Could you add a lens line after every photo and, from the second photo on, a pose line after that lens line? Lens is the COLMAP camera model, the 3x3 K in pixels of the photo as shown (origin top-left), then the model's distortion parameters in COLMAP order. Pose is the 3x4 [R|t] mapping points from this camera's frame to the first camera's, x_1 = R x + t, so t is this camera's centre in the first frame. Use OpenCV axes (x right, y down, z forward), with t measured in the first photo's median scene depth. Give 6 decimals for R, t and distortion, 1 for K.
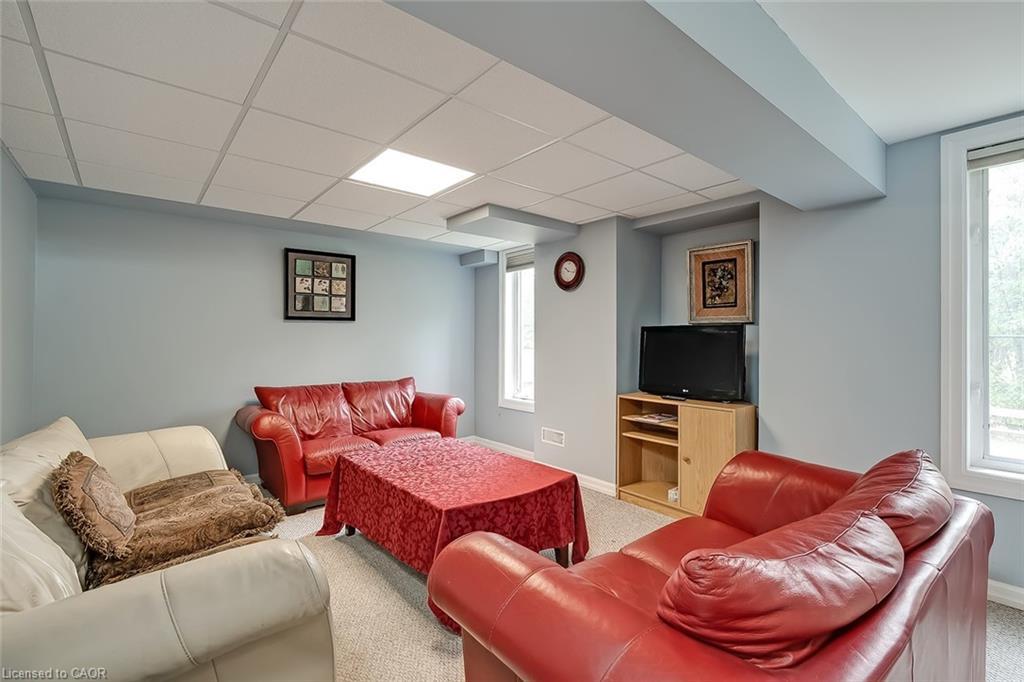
lens RADIAL K [[467.0, 0, 506.9], [0, 467.0, 343.4], [0, 0, 1]] dist [-0.004097, 0.001615]
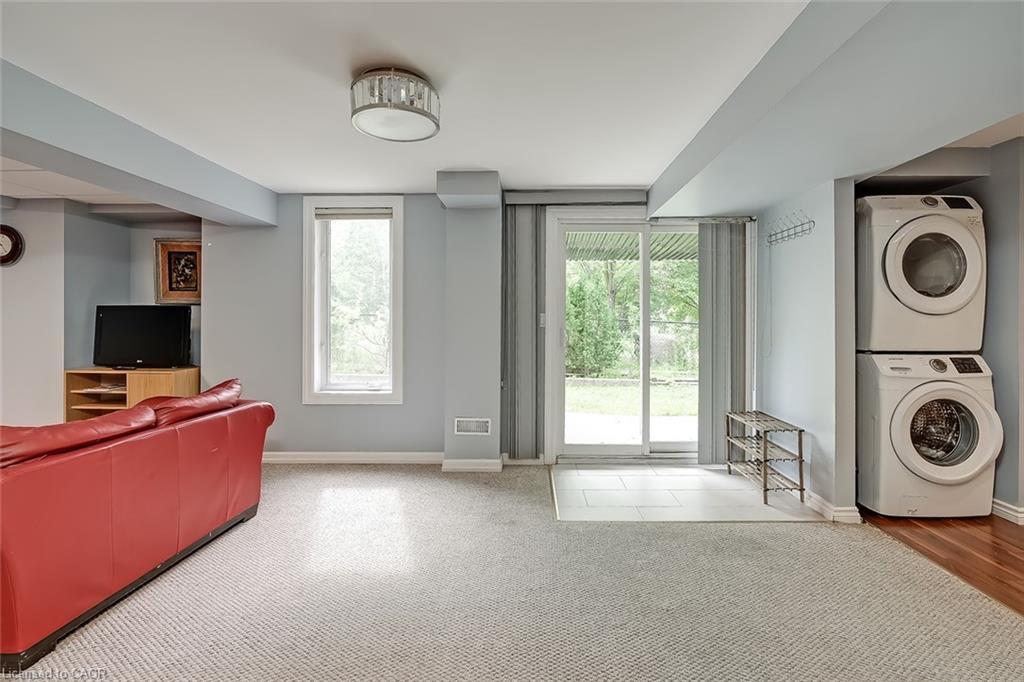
lens RADIAL K [[467.0, 0, 517.4], [0, 467.0, 319.3], [0, 0, 1]] dist [-0.004097, 0.001615]
pose [[0.653075, -0.001788, 0.757291, 0.104841], [0.003699, 0.999993, -0.000829, 0.000927], [-0.757284, 0.003343, 0.653077, -0.432737]]
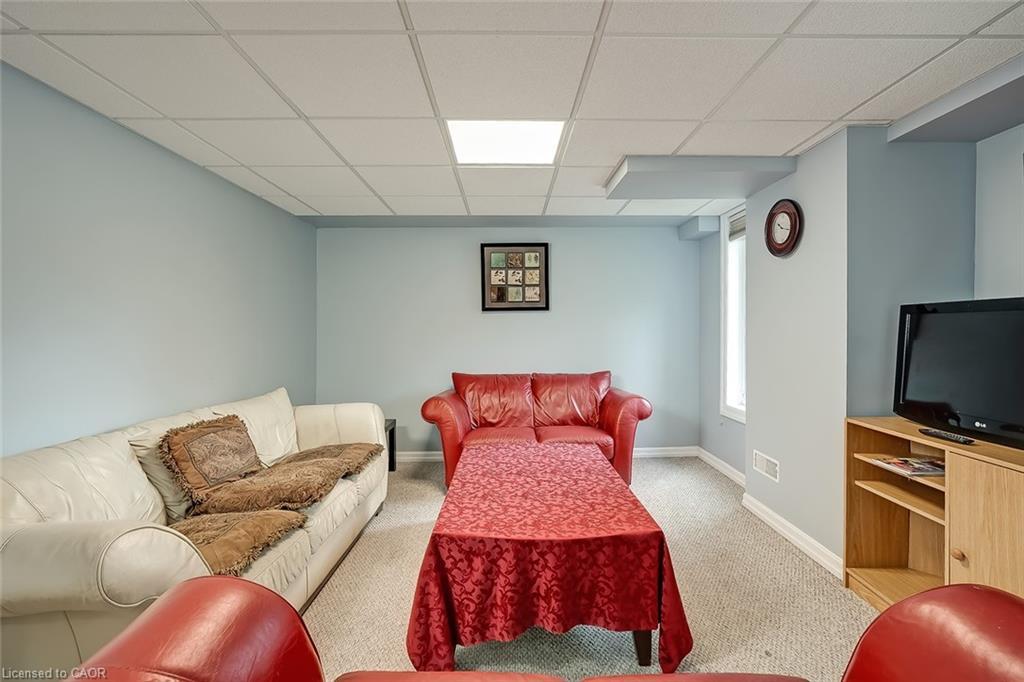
lens RADIAL K [[467.0, 0, 511.7], [0, 467.0, 338.9], [0, 0, 1]] dist [-0.004097, 0.001615]
pose [[0.776351, 0.008652, -0.630241, 0.272158], [-0.000042, 0.999906, 0.013675, -0.002313], [0.630301, -0.010590, 0.776279, 0.236915]]
